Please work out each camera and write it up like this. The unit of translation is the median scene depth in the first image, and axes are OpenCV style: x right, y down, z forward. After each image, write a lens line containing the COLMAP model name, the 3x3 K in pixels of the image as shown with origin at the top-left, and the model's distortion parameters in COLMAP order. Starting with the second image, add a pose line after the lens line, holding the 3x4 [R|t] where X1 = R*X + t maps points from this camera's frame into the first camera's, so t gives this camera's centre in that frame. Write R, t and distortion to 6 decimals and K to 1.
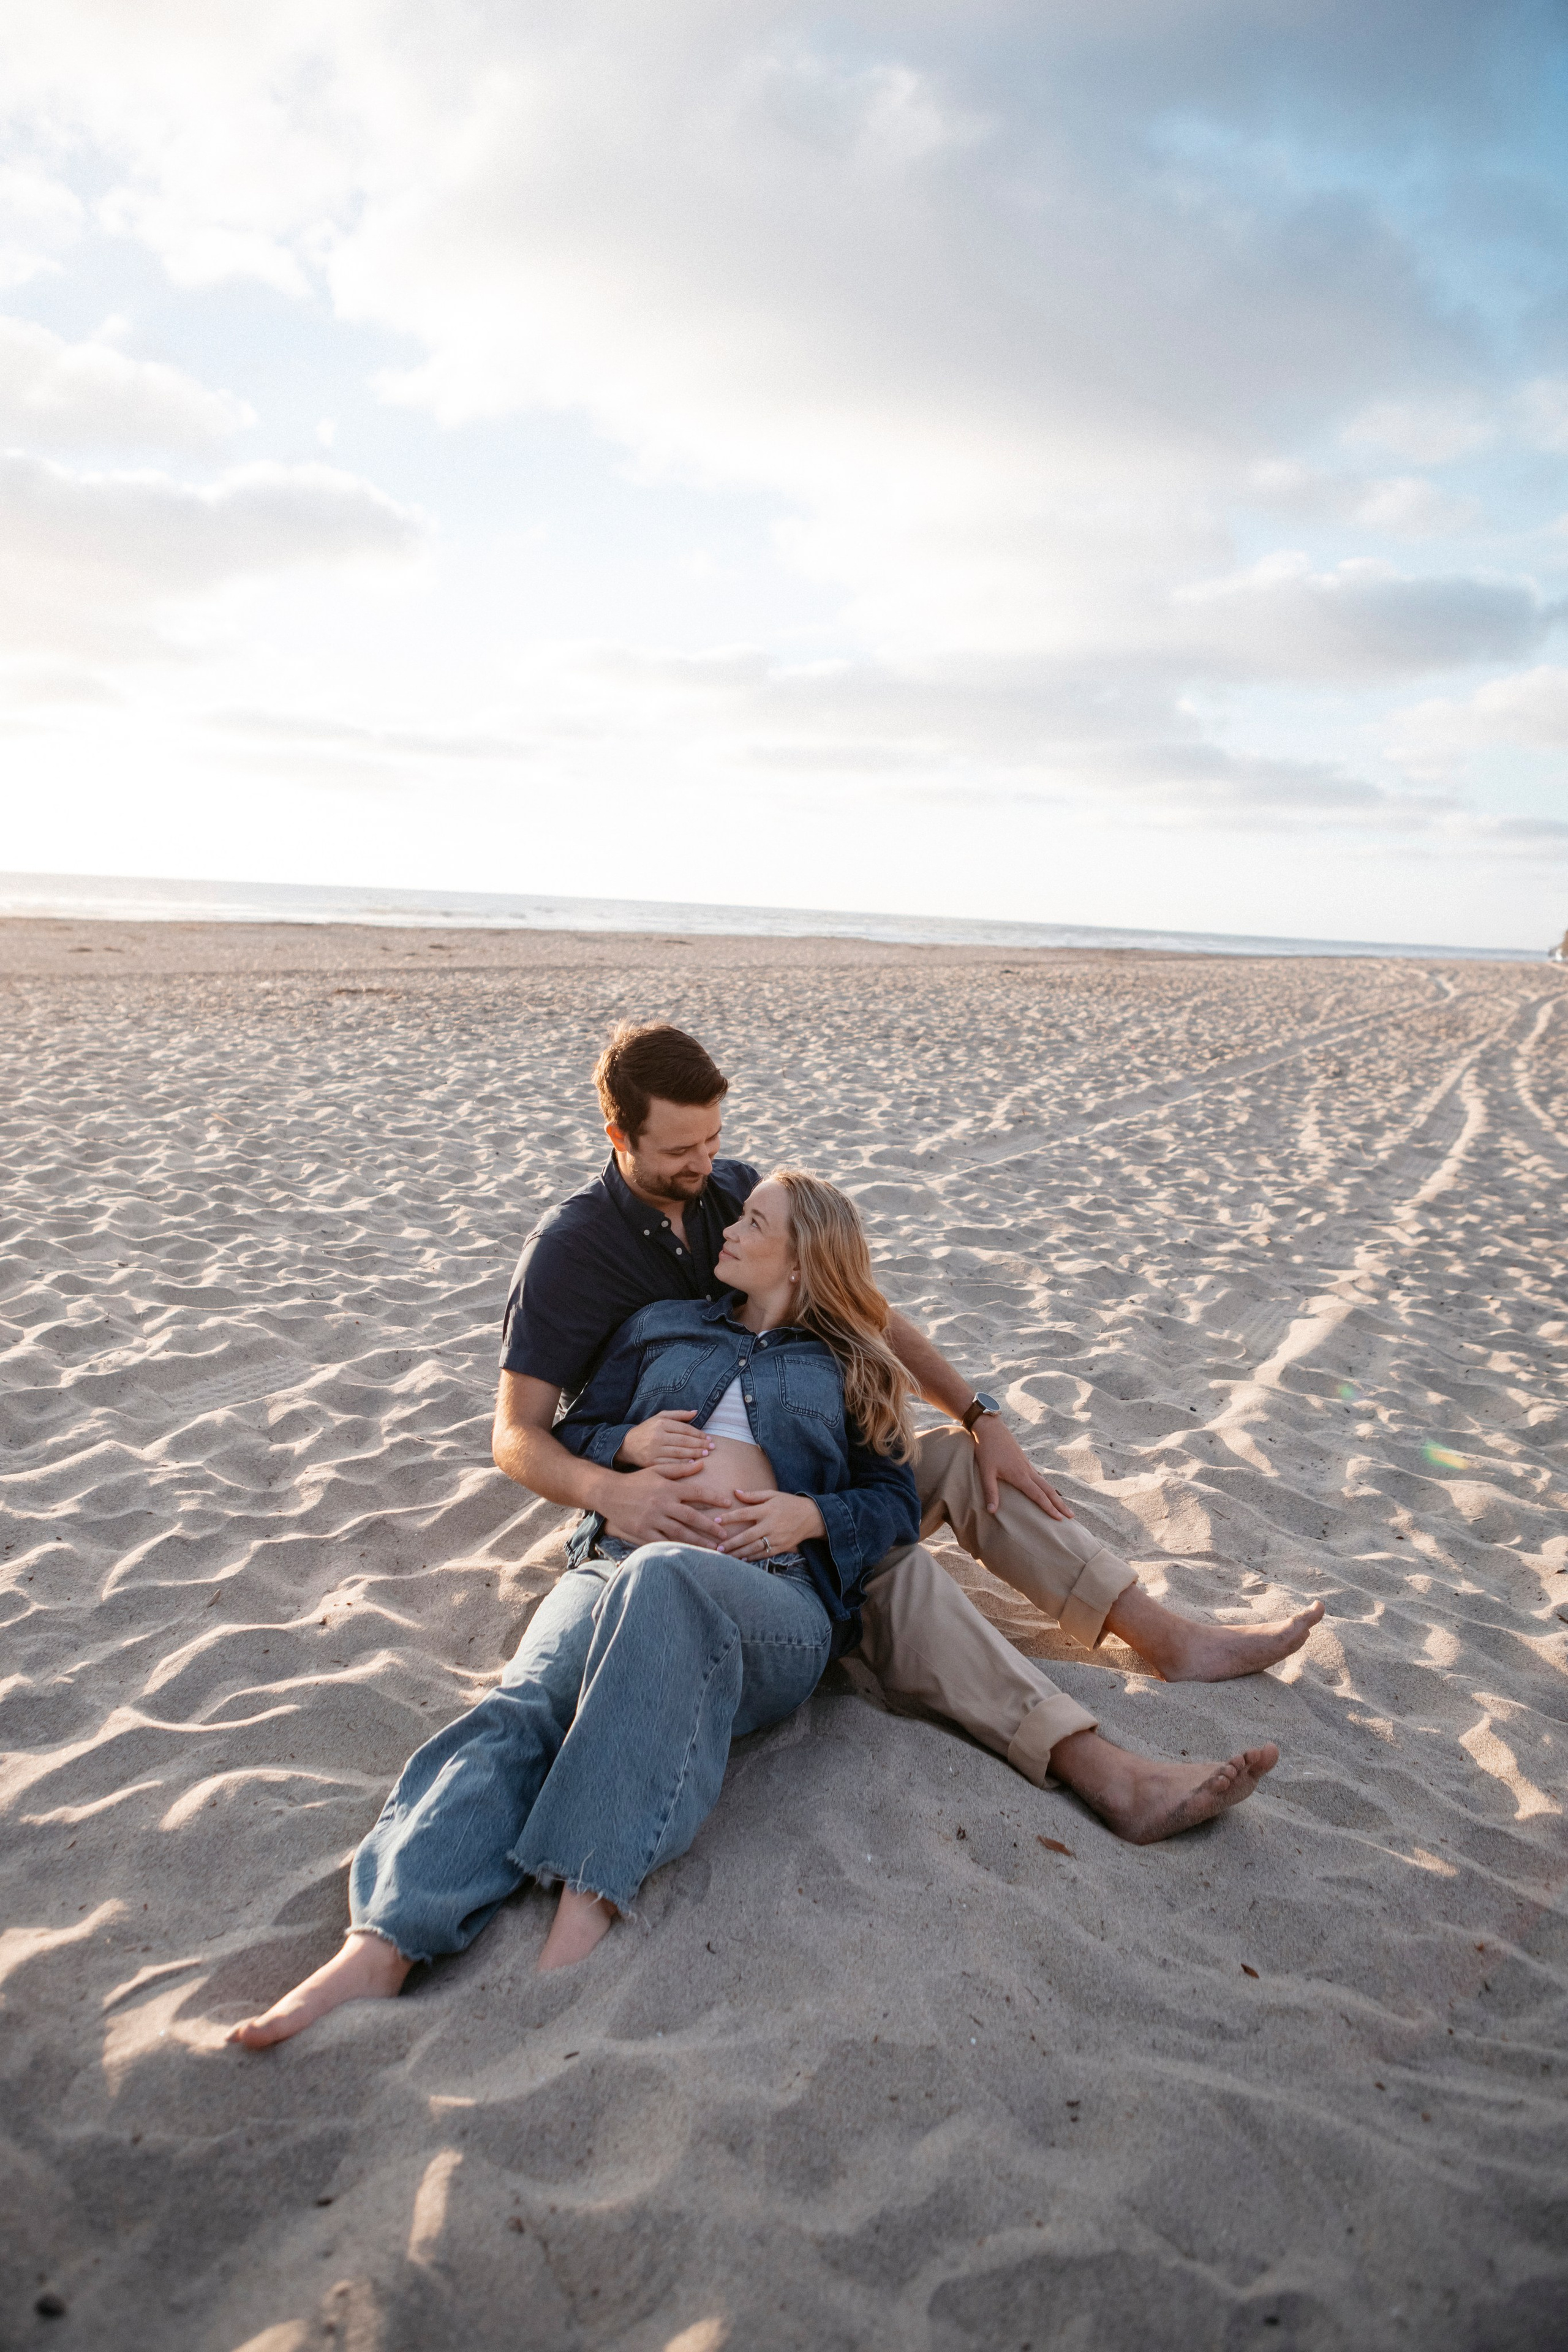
lens RADIAL K [[1717.2, 0, 803.6], [0, 1717.2, 1182.8], [0, 0, 1]] dist [0.034240, 0.002332]
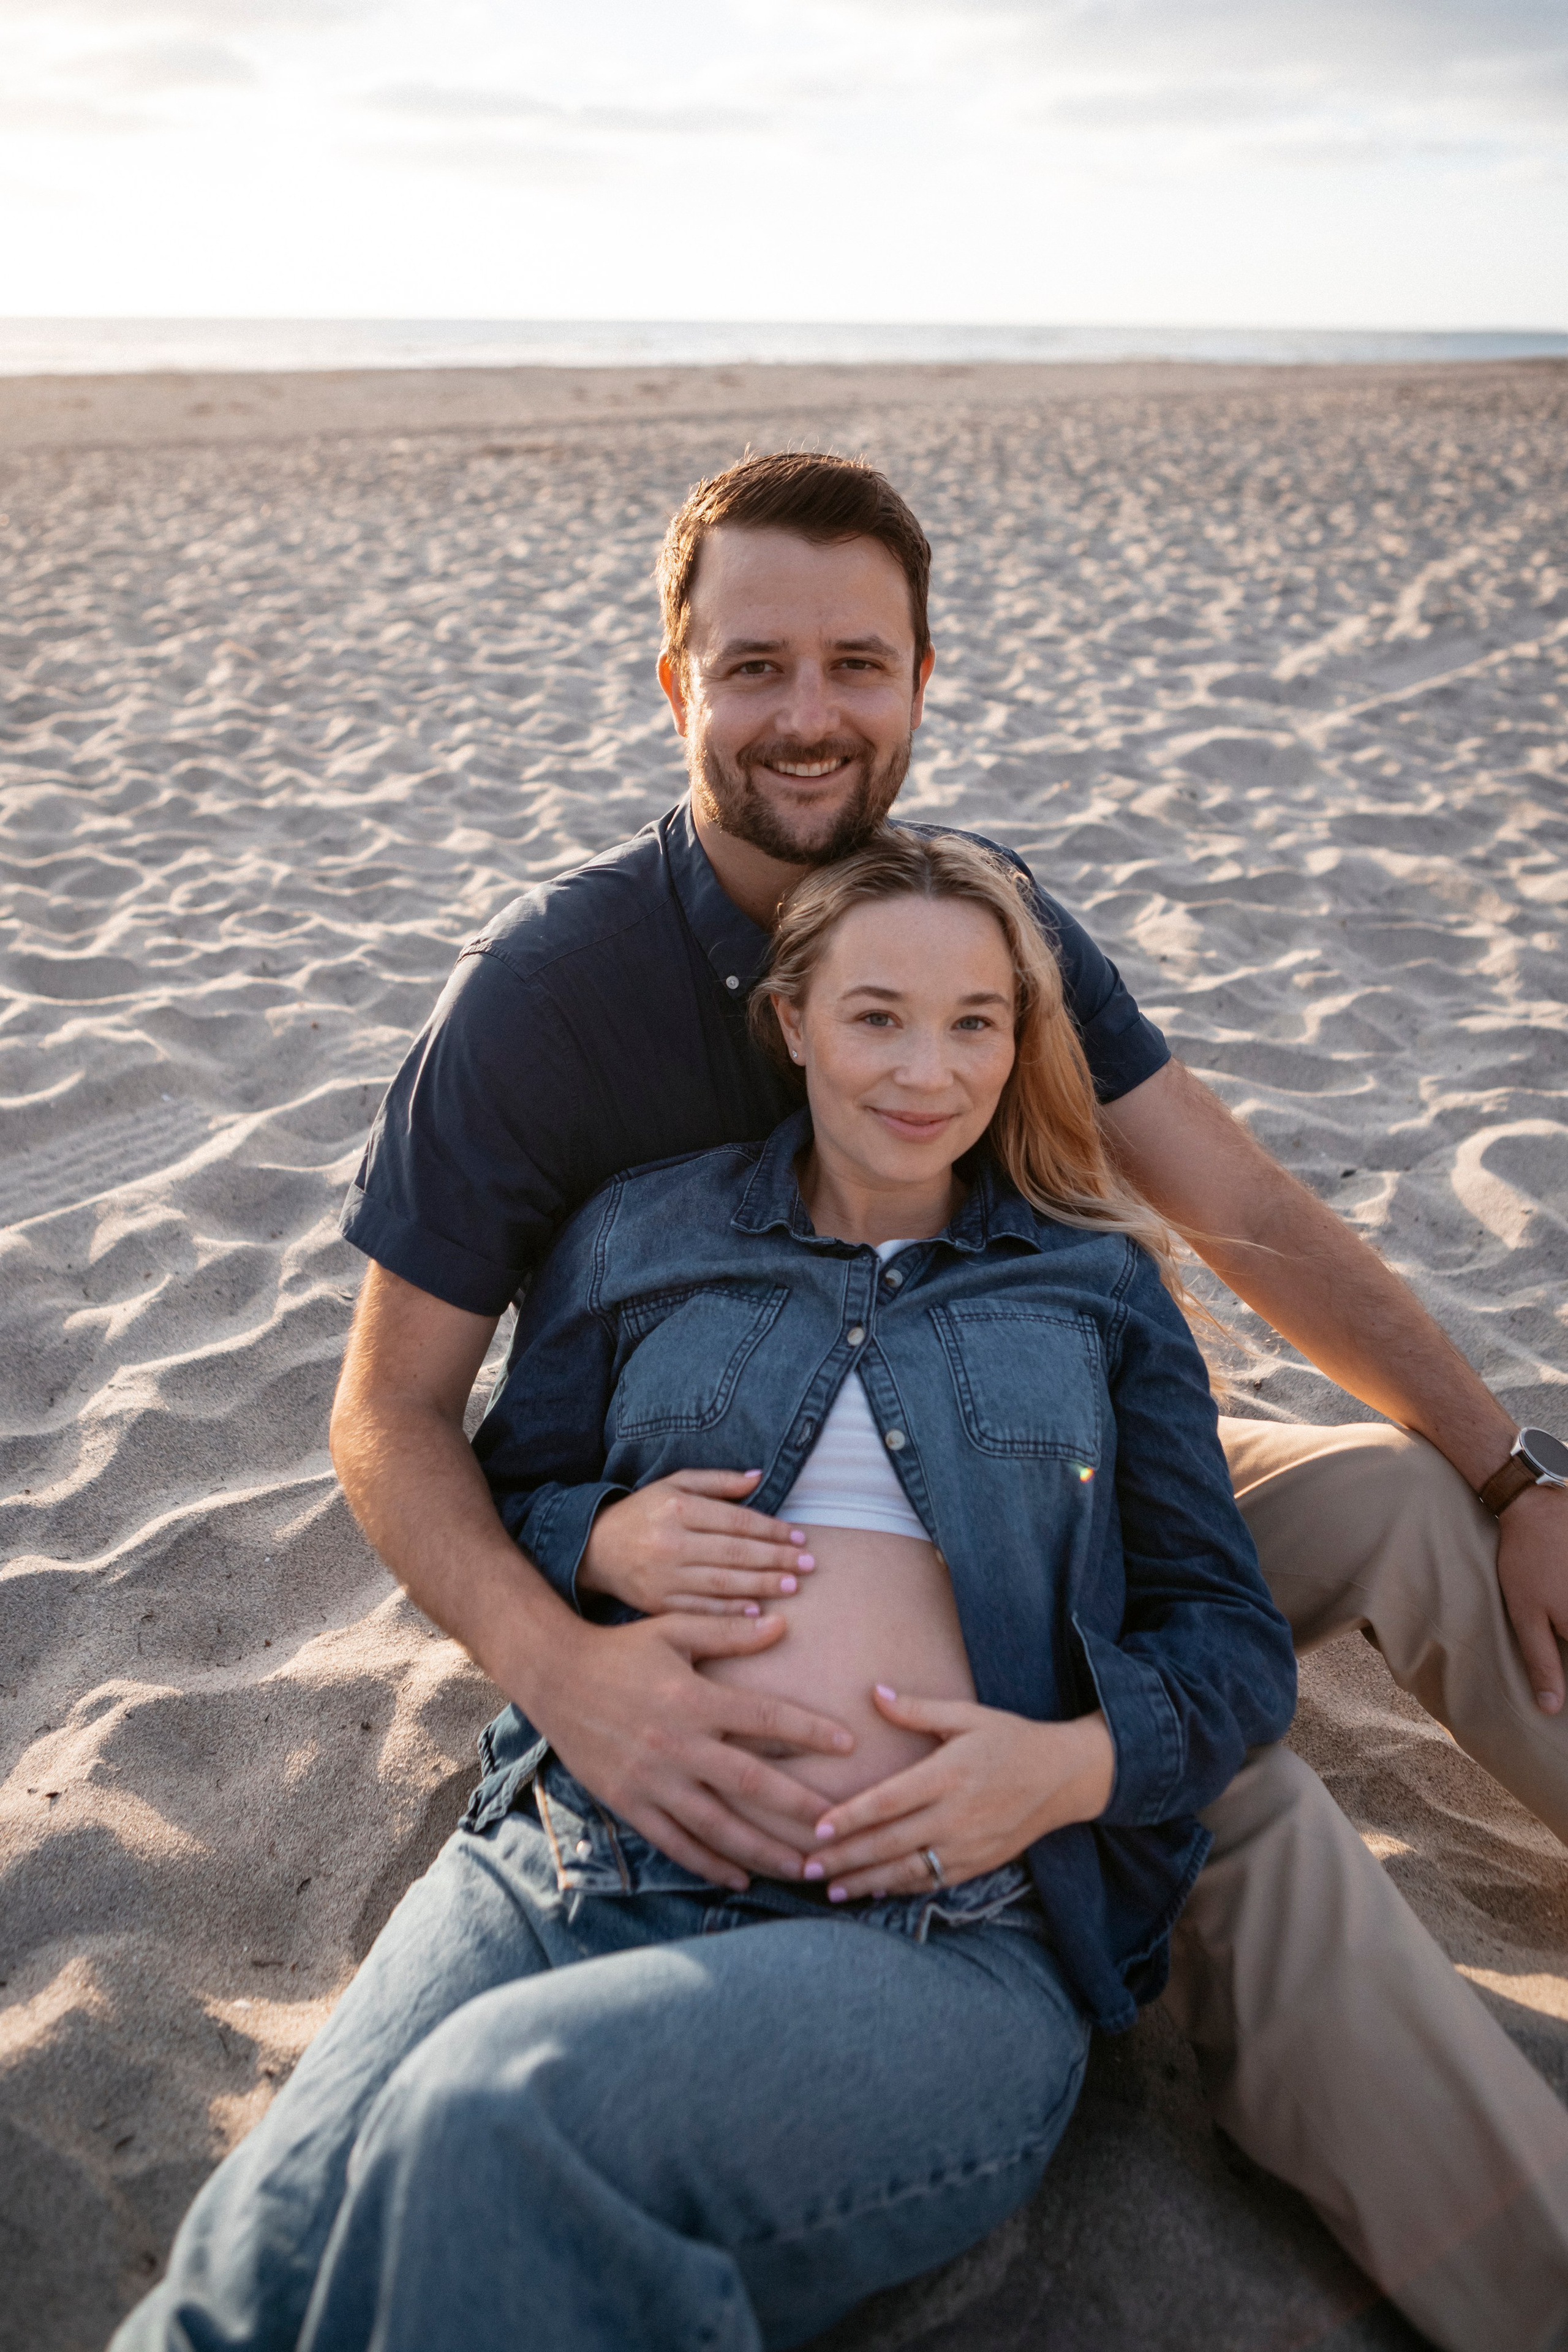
lens RADIAL K [[2031.8, 0, 817.0], [0, 2031.8, 1210.6], [0, 0, 1]] dist [-0.030360, 0.038439]
pose [[0.989480, 0.019488, -0.143350, 0.007612], [0.016889, 0.968549, 0.248247, -0.018488], [0.143679, -0.248057, 0.958031, 0.239835]]
